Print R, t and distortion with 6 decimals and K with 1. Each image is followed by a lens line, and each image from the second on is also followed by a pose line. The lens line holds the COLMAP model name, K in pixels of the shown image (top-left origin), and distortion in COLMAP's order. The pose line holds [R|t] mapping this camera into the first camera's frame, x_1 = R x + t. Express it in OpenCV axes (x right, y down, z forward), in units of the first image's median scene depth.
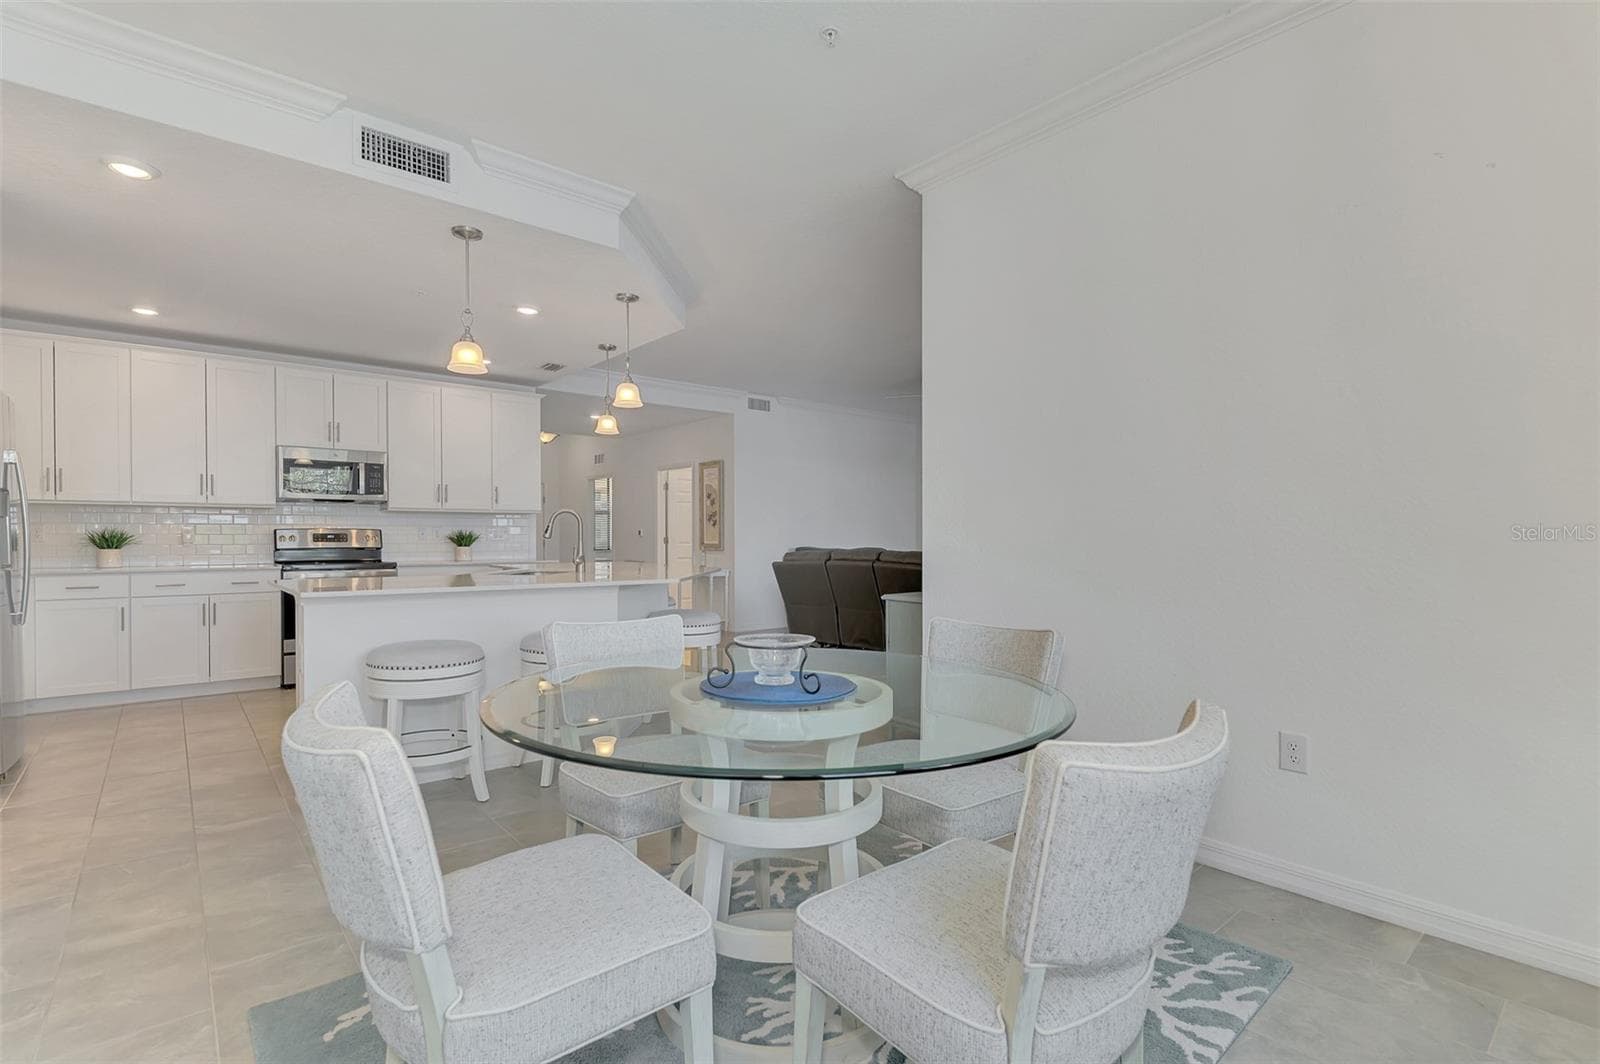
lens RADIAL K [[748.2, 0, 801.9], [0, 748.2, 541.1], [0, 0, 1]] dist [0.004819, 0.000202]
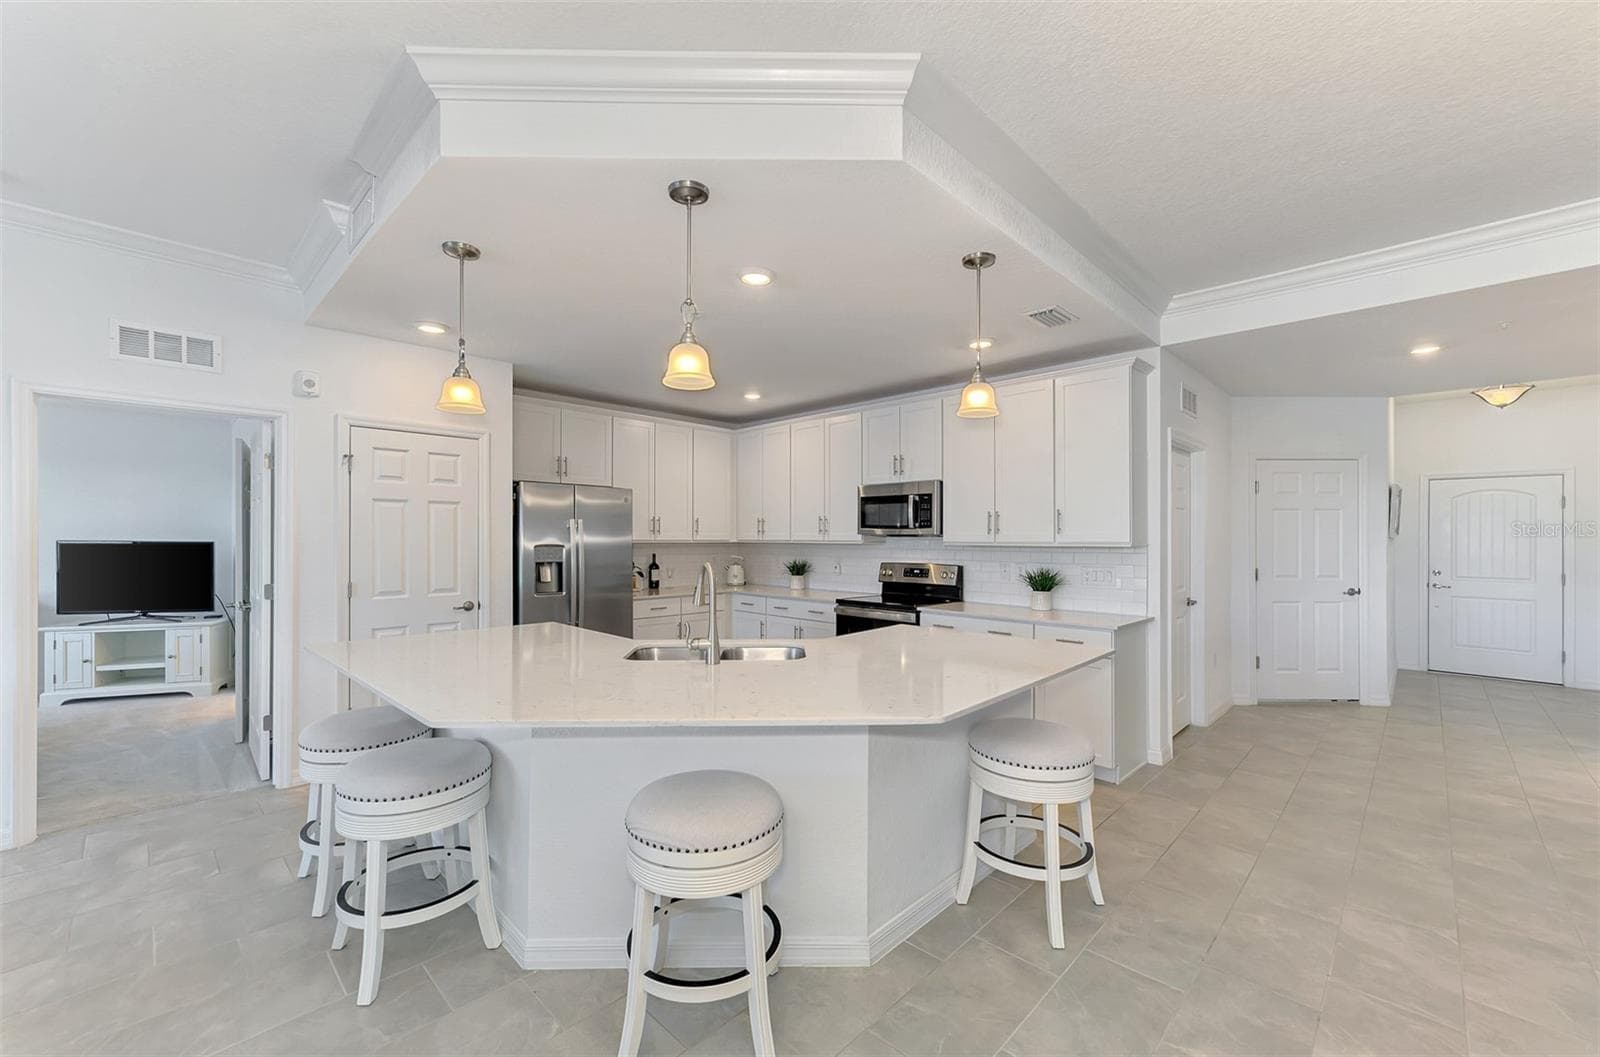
lens RADIAL K [[651.2, 0, 803.9], [0, 651.2, 536.9], [0, 0, 1]] dist [0.009157, 0.000074]
pose [[0.090554, -0.001923, -0.995890, 0.201749], [-0.009444, 0.999952, -0.002789, -0.047619], [0.995847, 0.009658, 0.090531, 0.784163]]
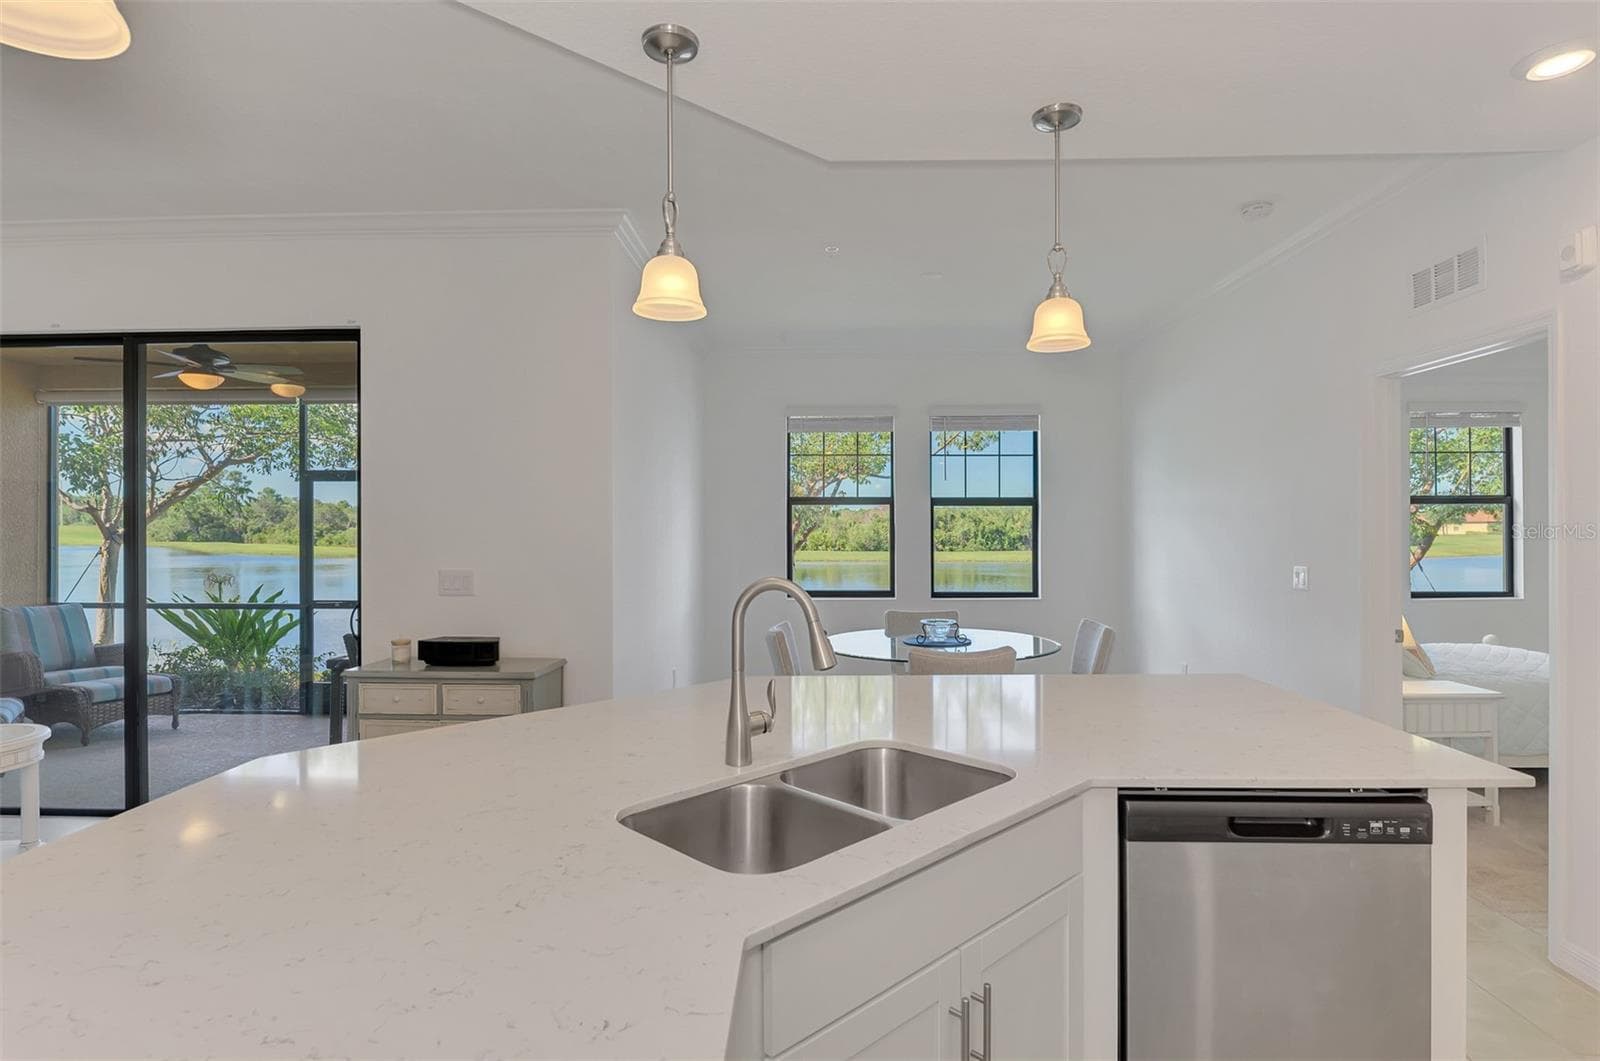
lens RADIAL K [[821.2, 0, 788.1], [0, 821.2, 537.5], [0, 0, 1]] dist [-0.009492, -0.000452]
pose [[-0.731554, -0.007663, 0.681741, -0.428723], [0.004968, 0.999850, 0.016570, -0.050414], [-0.681766, 0.015509, -0.731406, 0.959269]]
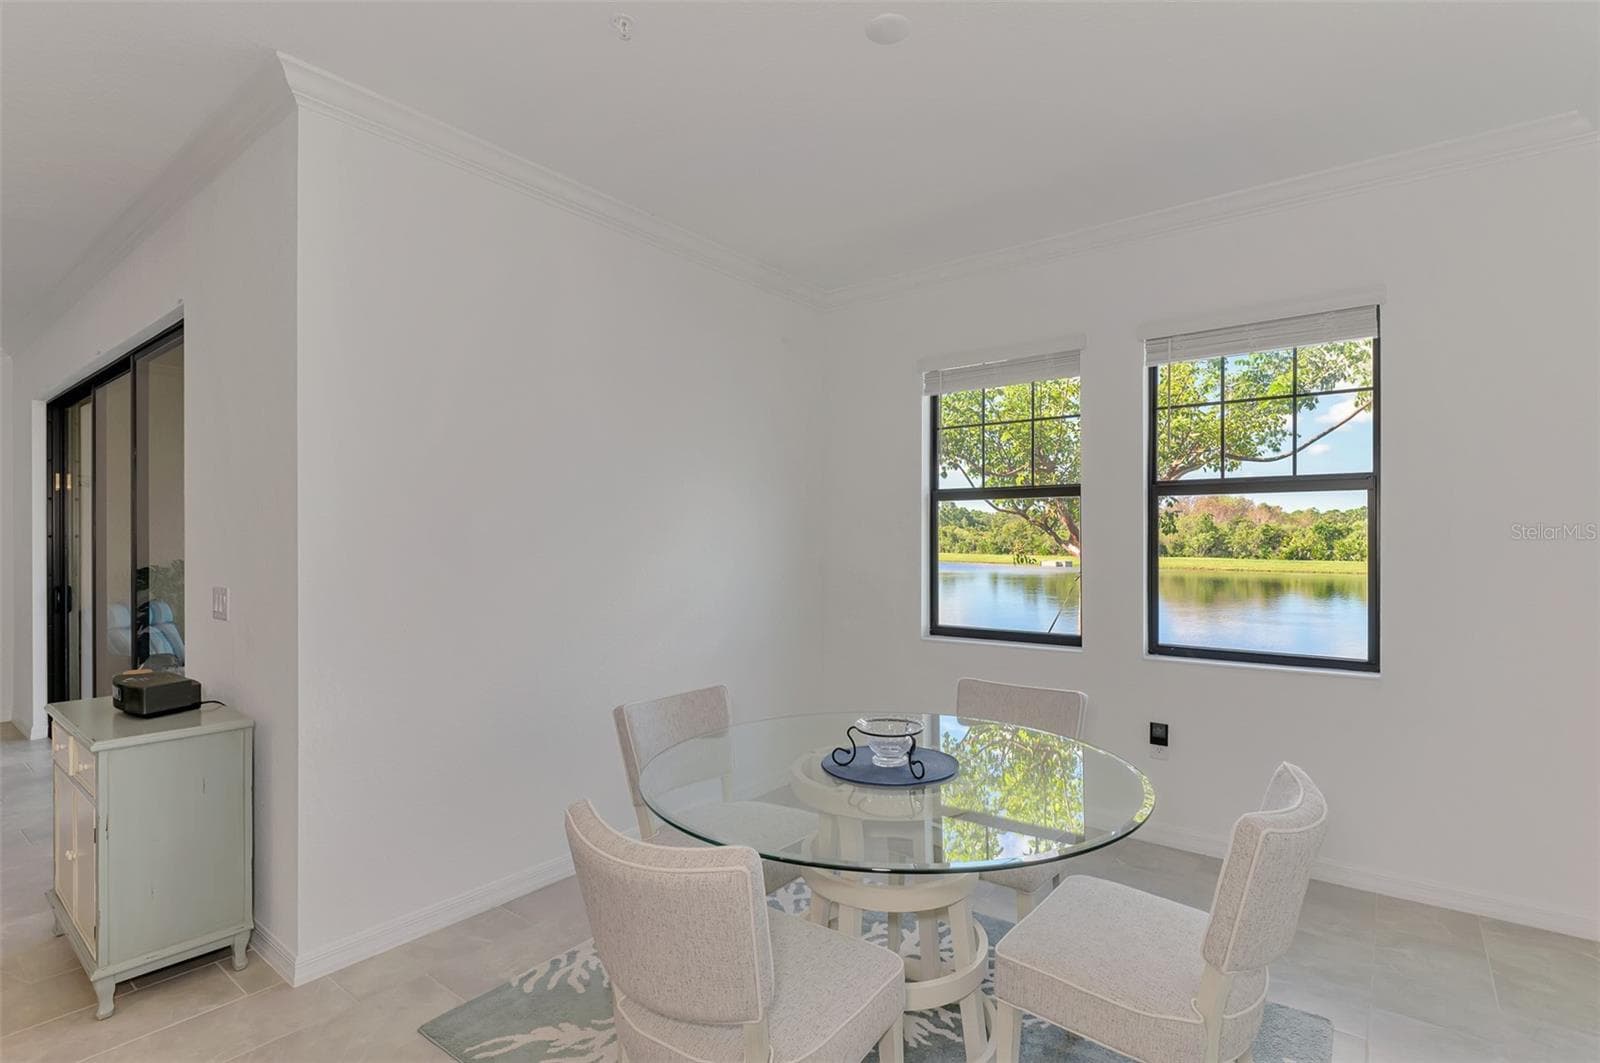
lens RADIAL K [[748.2, 0, 801.9], [0, 748.2, 540.6], [0, 0, 1]] dist [0.004819, 0.000202]
pose [[-0.194088, -0.006425, 0.980963, -0.335862], [0.008414, 0.999931, 0.008214, -0.046671], [-0.980948, 0.009848, -0.194020, 0.414586]]
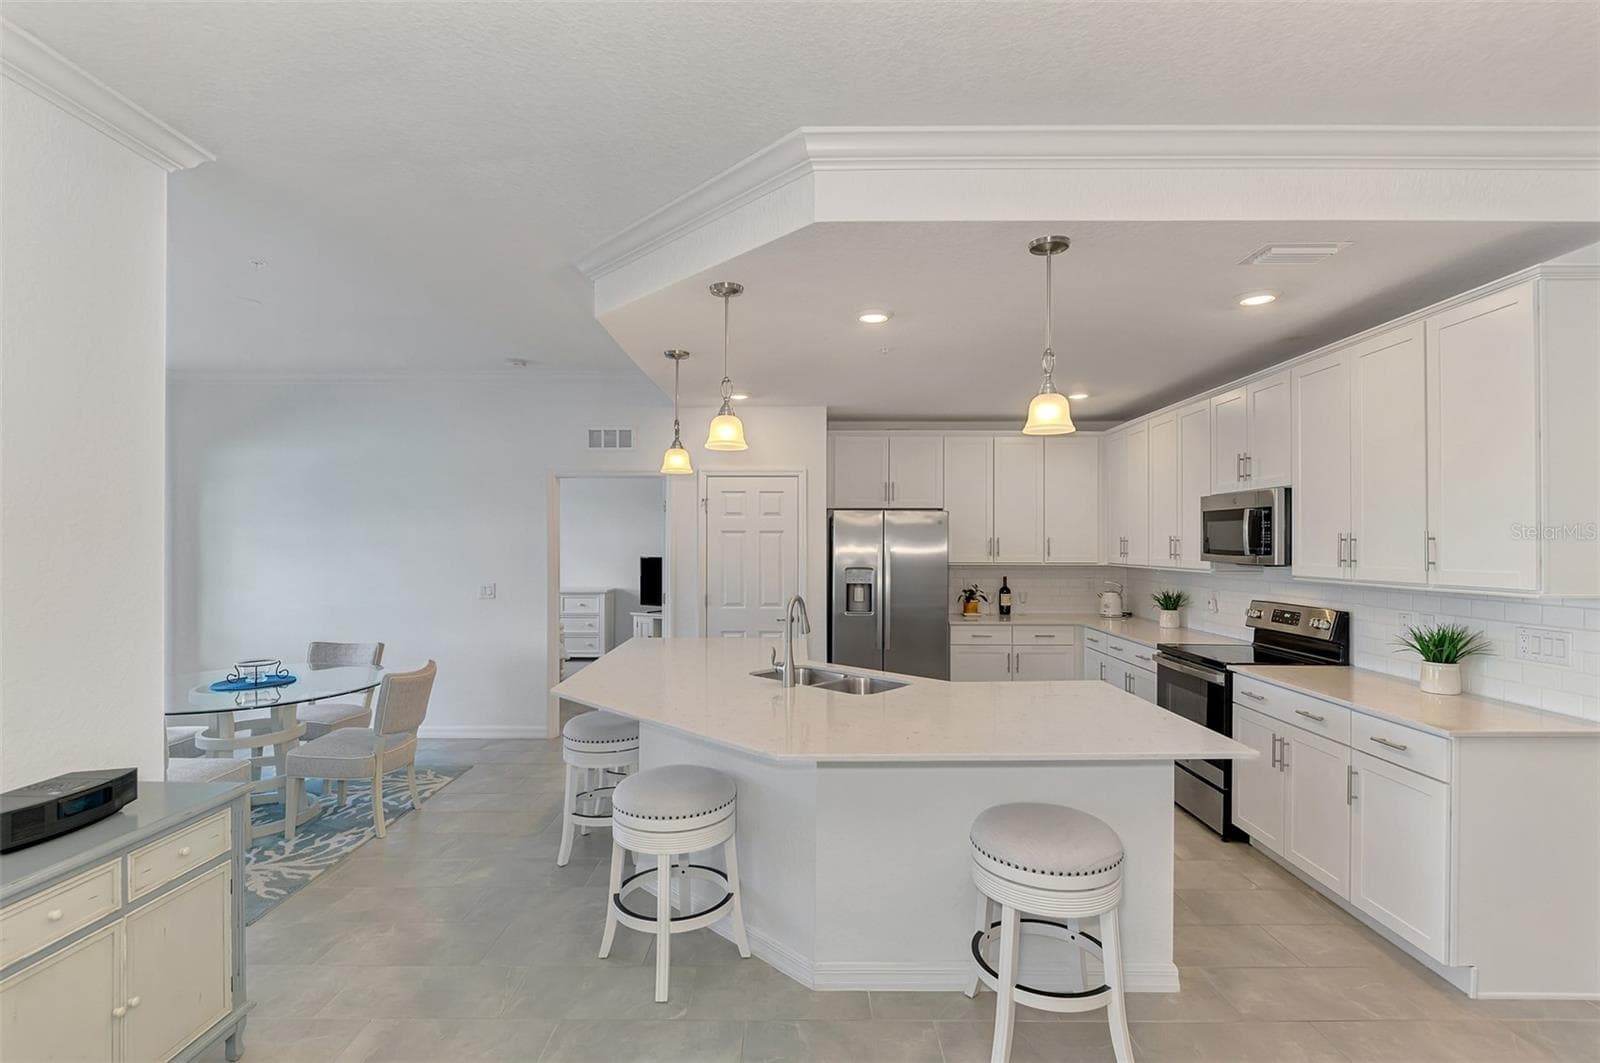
lens RADIAL K [[748.2, 0, 801.9], [0, 748.2, 540.6], [0, 0, 1]] dist [0.004819, 0.000202]
pose [[-0.655474, -0.004220, -0.755206, 0.178439], [-0.007303, 0.999973, 0.000750, -0.072302], [0.755183, 0.006007, -0.655487, 1.123363]]
